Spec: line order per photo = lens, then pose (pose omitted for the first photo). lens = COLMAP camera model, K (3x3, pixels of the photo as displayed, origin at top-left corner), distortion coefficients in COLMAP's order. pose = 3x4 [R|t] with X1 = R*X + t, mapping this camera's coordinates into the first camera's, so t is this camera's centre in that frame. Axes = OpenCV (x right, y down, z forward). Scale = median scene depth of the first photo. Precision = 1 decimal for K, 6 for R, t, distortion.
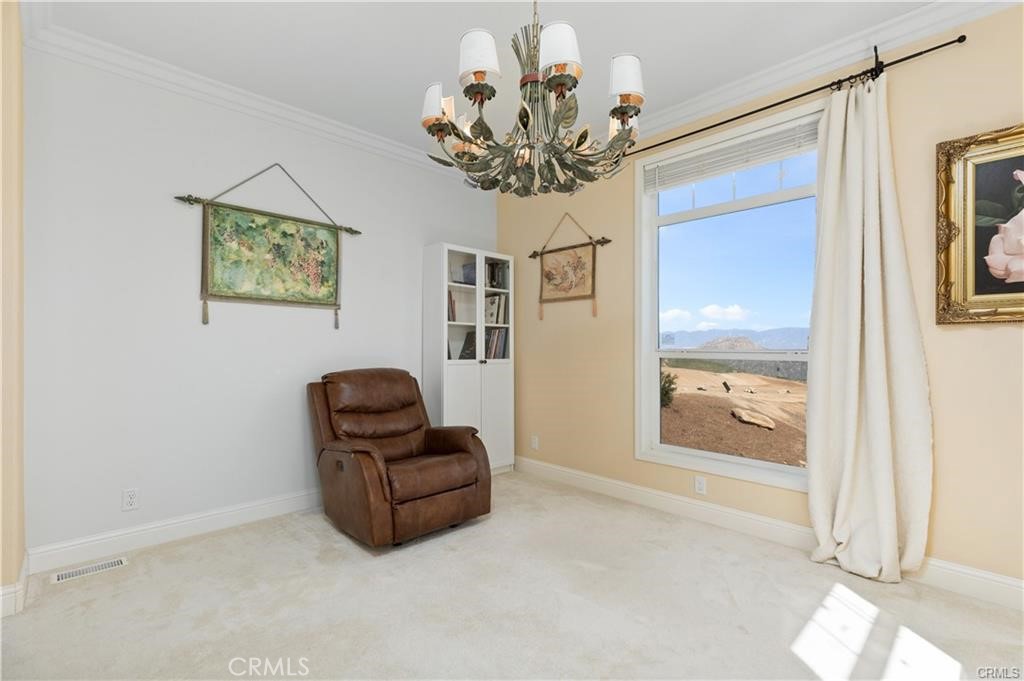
lens RADIAL K [[463.8, 0, 510.4], [0, 463.8, 345.1], [0, 0, 1]] dist [0.000252, 0.000147]
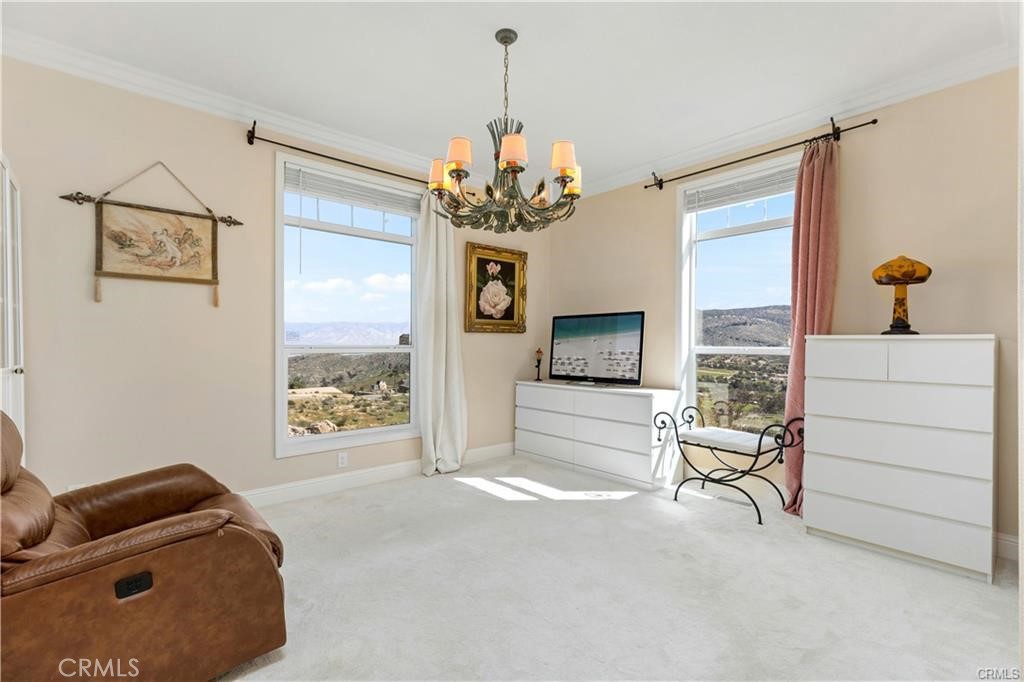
lens RADIAL K [[463.8, 0, 510.2], [0, 463.8, 343.2], [0, 0, 1]] dist [0.000252, 0.000147]
pose [[0.044630, 0.001204, 0.999003, -0.679341], [-0.004486, 0.999989, -0.001005, 0.002568], [-0.998993, -0.004437, 0.044635, 0.467053]]
